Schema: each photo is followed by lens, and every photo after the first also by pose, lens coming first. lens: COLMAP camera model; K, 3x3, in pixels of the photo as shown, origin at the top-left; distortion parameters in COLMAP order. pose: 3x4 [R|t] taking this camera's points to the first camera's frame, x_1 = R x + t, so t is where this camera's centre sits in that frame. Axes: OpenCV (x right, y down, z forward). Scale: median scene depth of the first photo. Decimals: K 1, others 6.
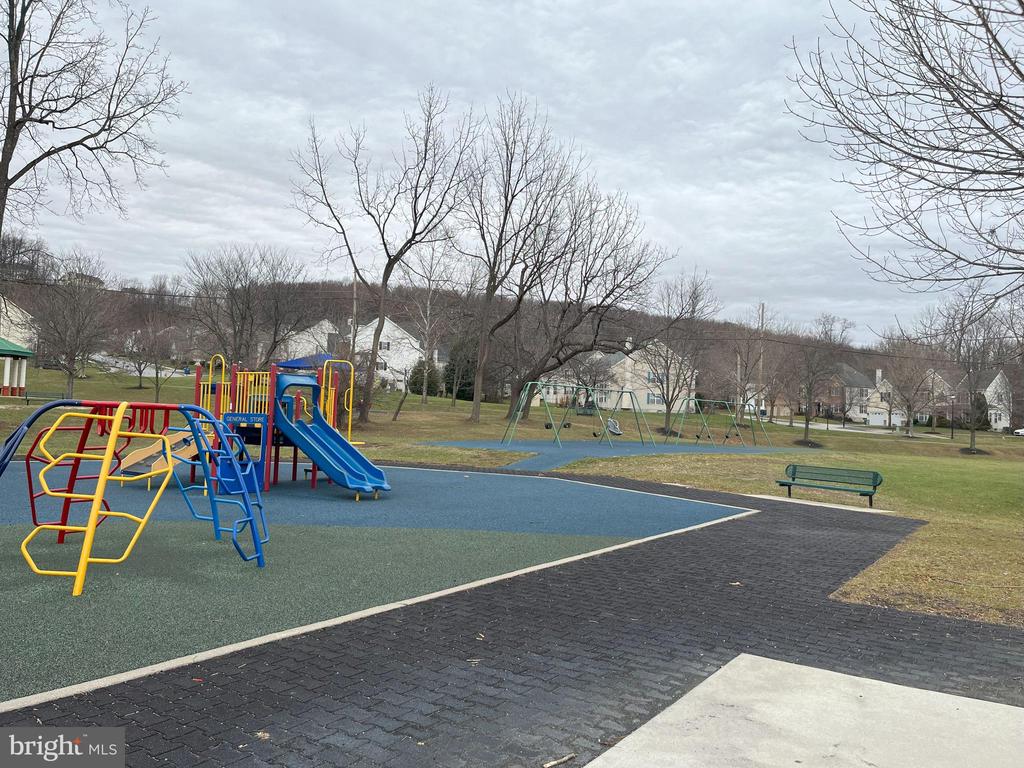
lens RADIAL K [[771.7, 0, 510.9], [0, 771.7, 382.2], [0, 0, 1]] dist [-0.029114, -0.009164]
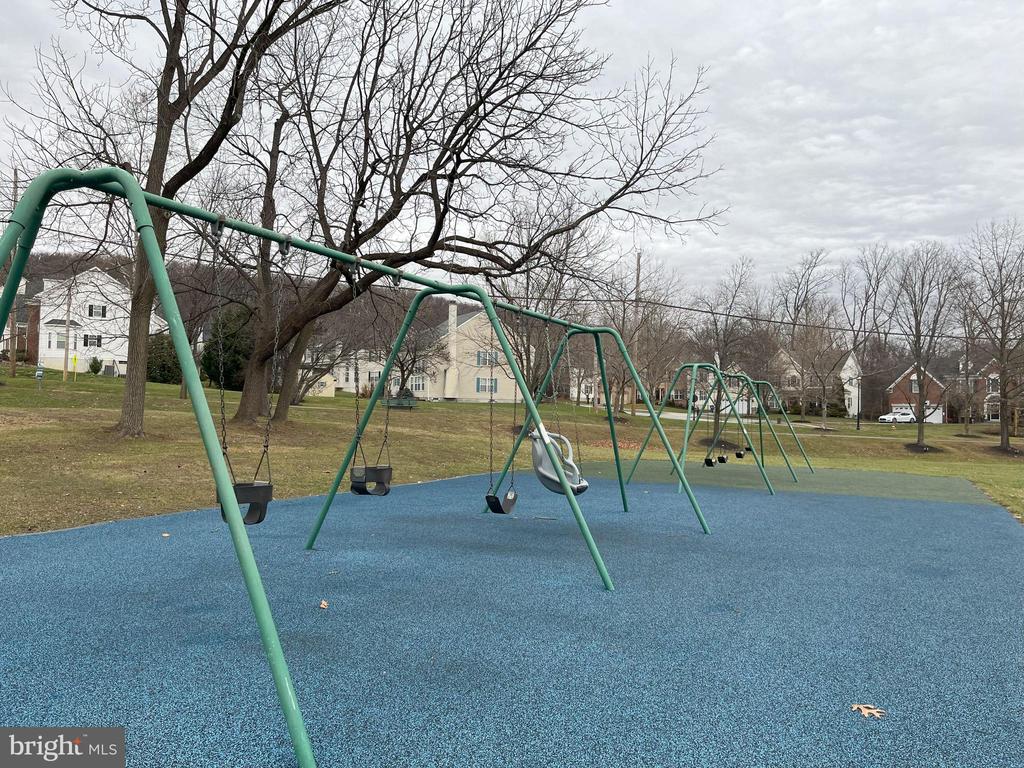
lens RADIAL K [[771.7, 0, 510.7], [0, 771.7, 388.9], [0, 0, 1]] dist [-0.029114, -0.009164]
pose [[0.968673, -0.012157, 0.248040, 0.018589], [0.007137, 0.999751, 0.021128, 0.009434], [-0.248235, -0.018695, 0.968519, 0.254911]]
